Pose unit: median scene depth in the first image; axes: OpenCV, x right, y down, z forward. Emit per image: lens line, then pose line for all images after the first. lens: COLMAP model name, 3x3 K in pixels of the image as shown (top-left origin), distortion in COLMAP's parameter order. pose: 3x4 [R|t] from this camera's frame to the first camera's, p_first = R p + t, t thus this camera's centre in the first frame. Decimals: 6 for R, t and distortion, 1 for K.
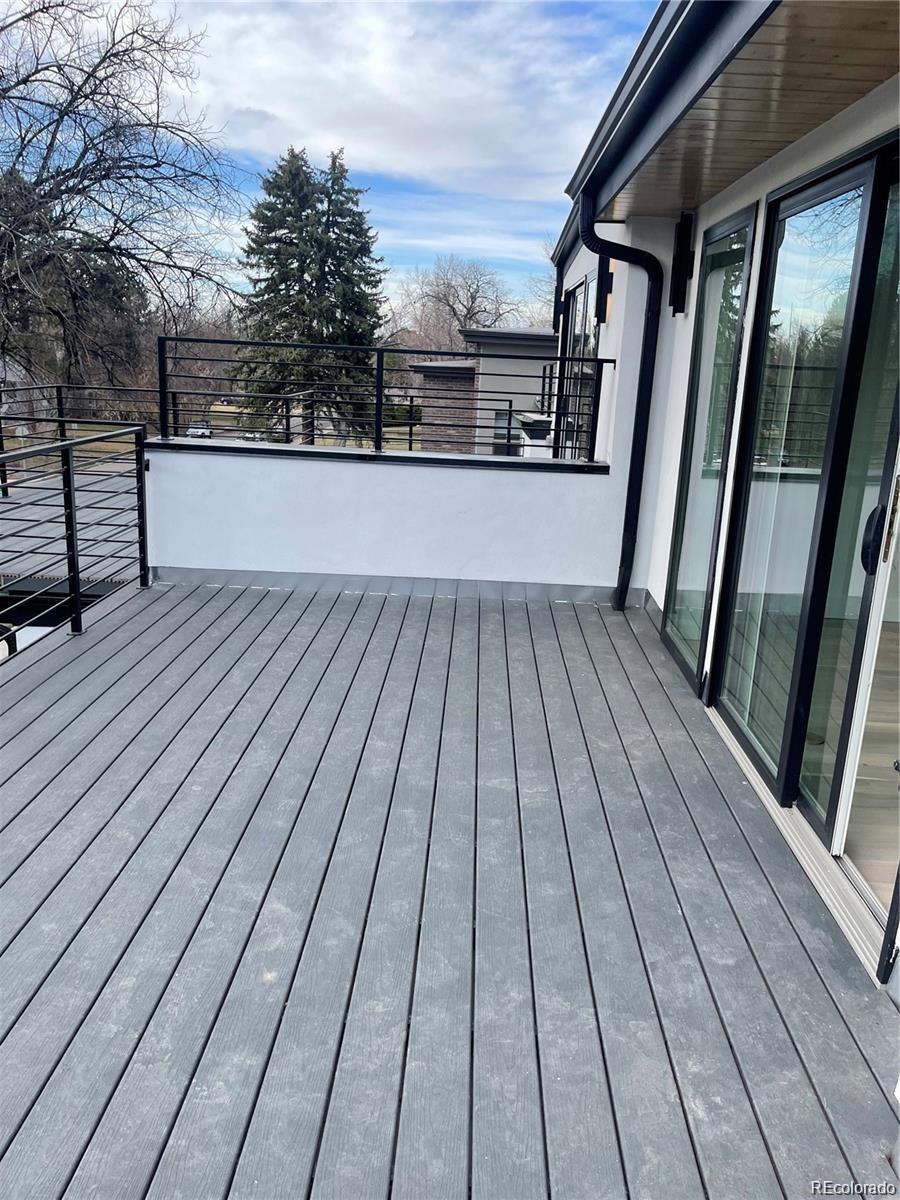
lens RADIAL K [[895.1, 0, 448.0], [0, 895.1, 604.4], [0, 0, 1]] dist [0.060512, -0.082223]
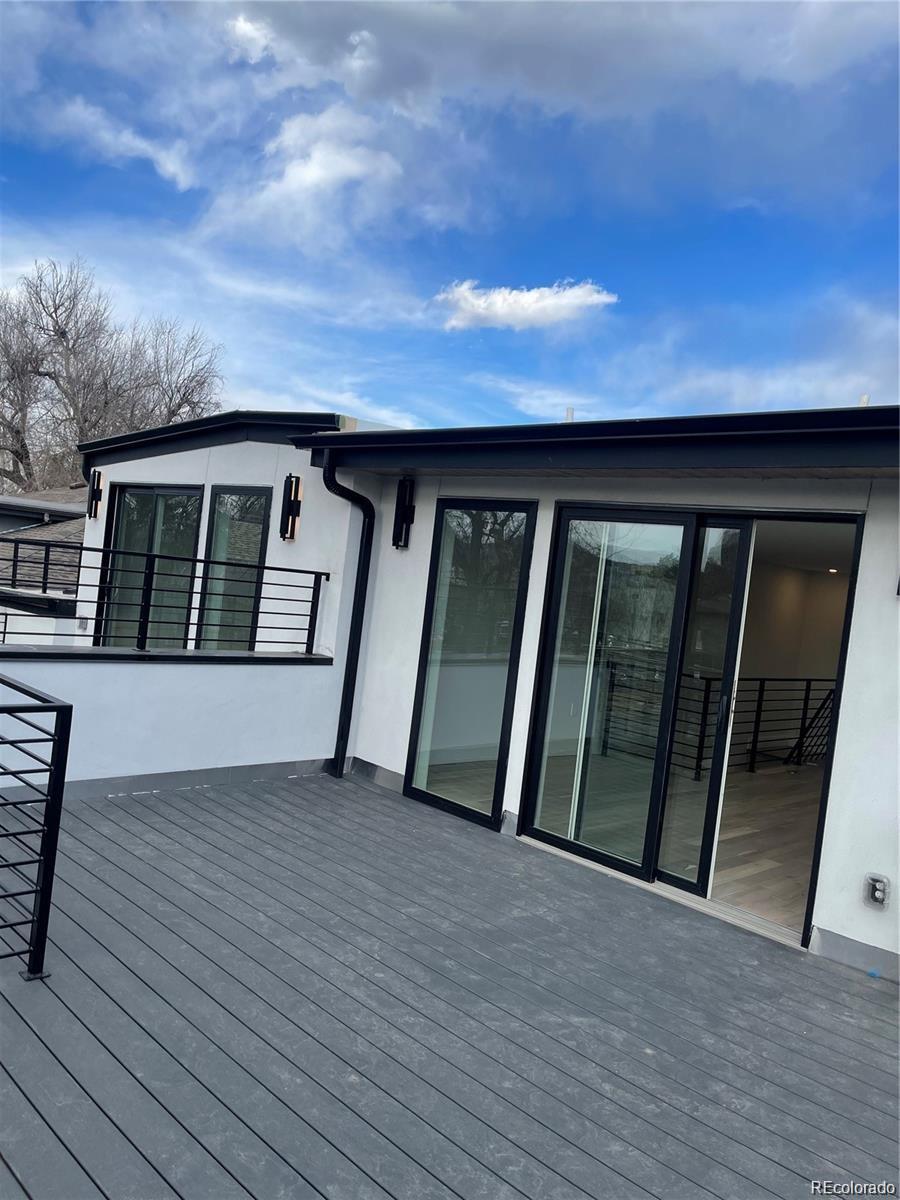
lens RADIAL K [[895.1, 0, 448.0], [0, 895.1, 604.4], [0, 0, 1]] dist [0.060512, -0.082223]
pose [[0.690708, 0.011795, 0.723037, -0.651075], [0.109881, 0.986545, -0.121062, -0.068392], [-0.714736, 0.163067, 0.680119, 0.055285]]
